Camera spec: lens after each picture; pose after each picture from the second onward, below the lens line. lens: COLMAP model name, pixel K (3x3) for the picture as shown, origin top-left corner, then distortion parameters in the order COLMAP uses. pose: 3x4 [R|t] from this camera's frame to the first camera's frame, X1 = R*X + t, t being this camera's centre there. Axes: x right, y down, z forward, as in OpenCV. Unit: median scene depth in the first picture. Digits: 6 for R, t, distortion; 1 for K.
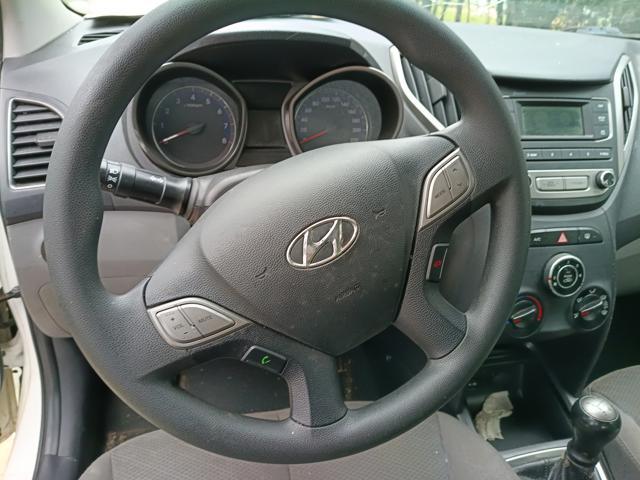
lens RADIAL K [[477.4, 0, 319.1], [0, 477.4, 242.5], [0, 0, 1]] dist [-0.044002, -0.002268]
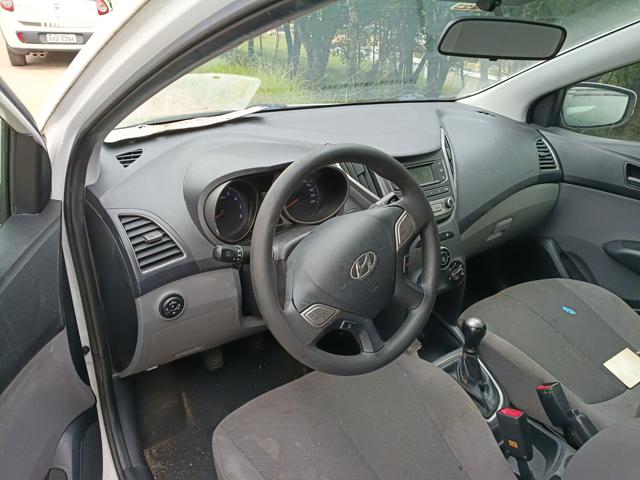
lens RADIAL K [[483.5, 0, 318.1], [0, 483.5, 236.6], [0, 0, 1]] dist [-0.000849, -0.012990]
pose [[0.917286, -0.181023, 0.354708, -0.565139], [0.195247, 0.980744, -0.004400, -0.096512], [-0.347082, 0.073292, 0.934967, -0.592275]]
